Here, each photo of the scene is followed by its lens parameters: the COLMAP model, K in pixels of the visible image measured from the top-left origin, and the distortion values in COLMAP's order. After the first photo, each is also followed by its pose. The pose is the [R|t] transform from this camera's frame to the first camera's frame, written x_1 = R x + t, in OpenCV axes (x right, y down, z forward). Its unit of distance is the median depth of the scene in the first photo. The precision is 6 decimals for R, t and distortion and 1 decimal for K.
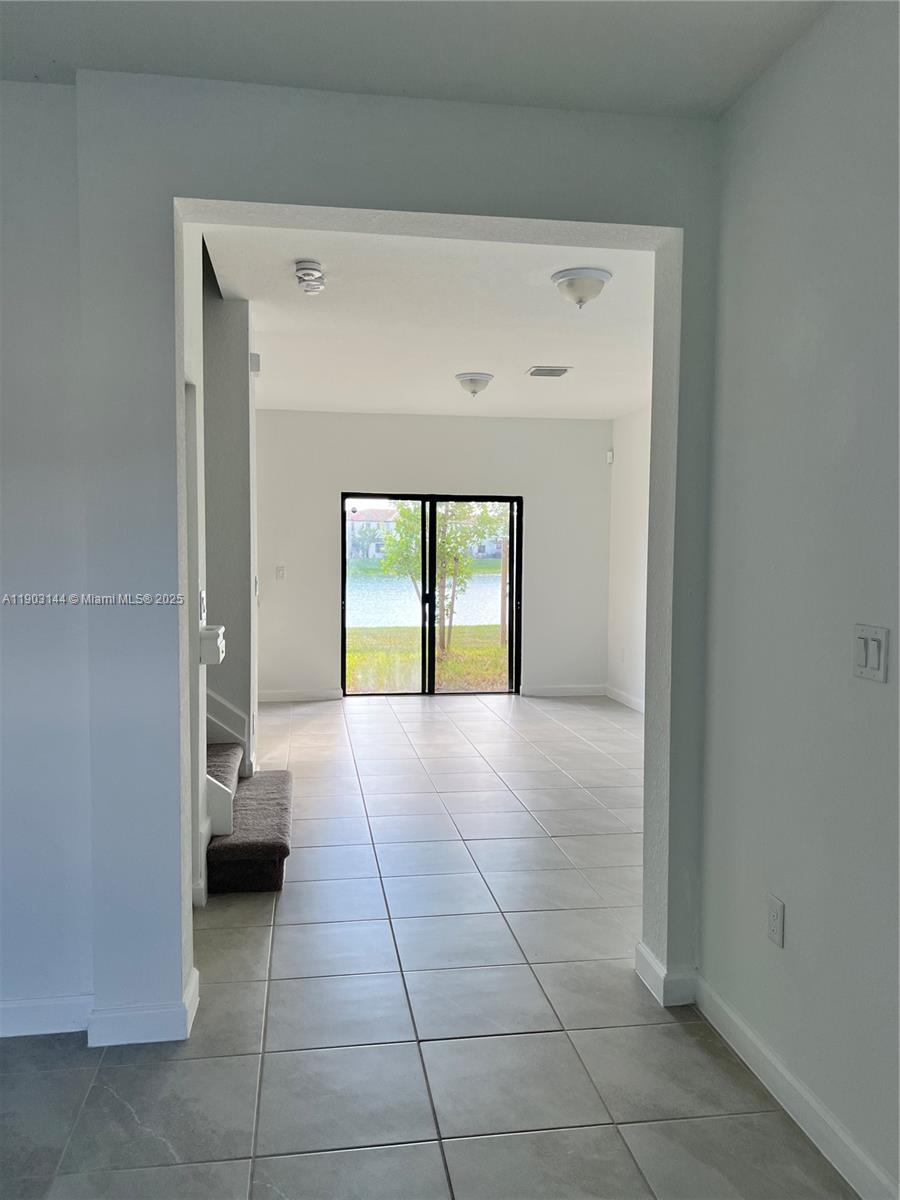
lens RADIAL K [[905.7, 0, 450.0], [0, 905.7, 600.0], [0, 0, 1]] dist [0.030081, -0.002209]
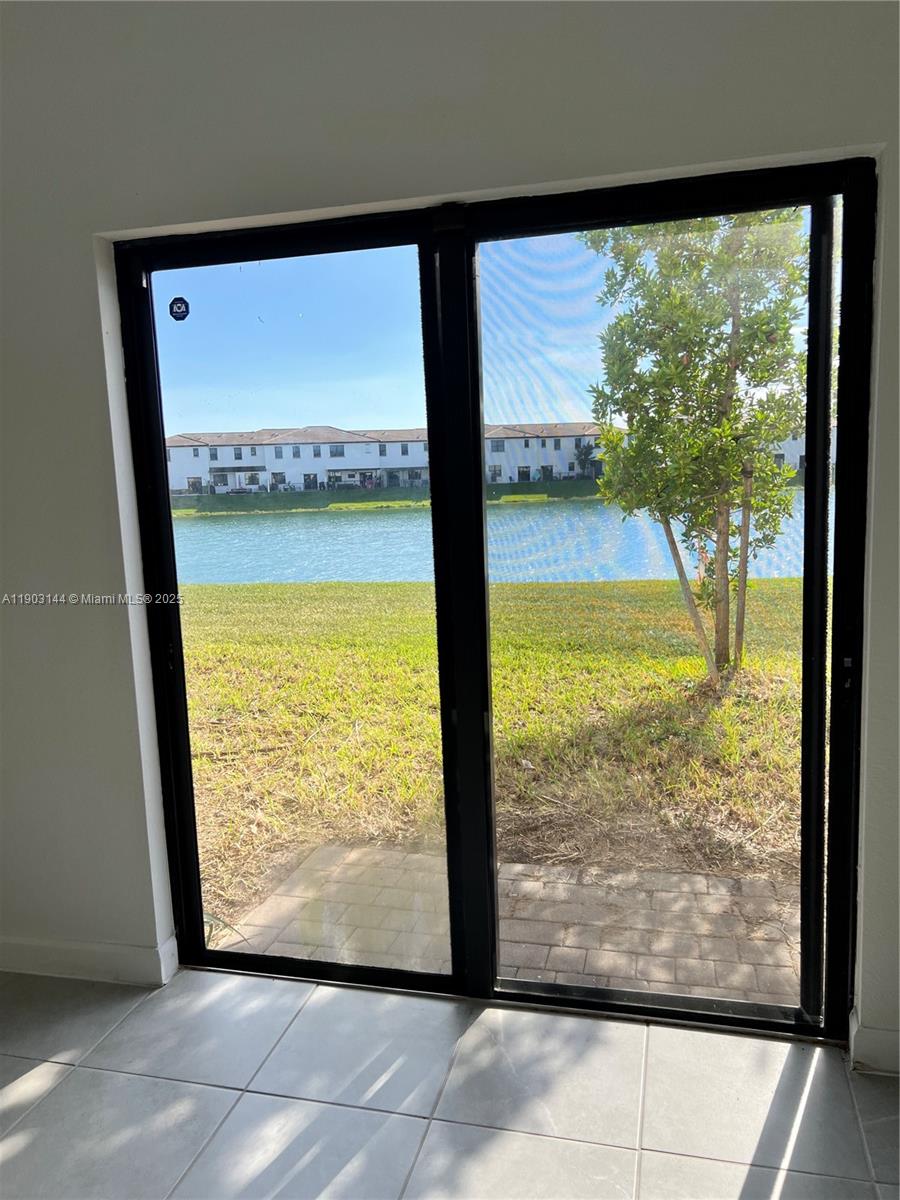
lens RADIAL K [[905.7, 0, 450.0], [0, 905.7, 600.0], [0, 0, 1]] dist [0.030081, -0.002209]
pose [[0.917228, 0.018972, -0.397910, 0.075915], [0.018379, 0.995786, 0.089843, -0.035908], [0.397938, -0.089719, 0.913015, 0.765213]]
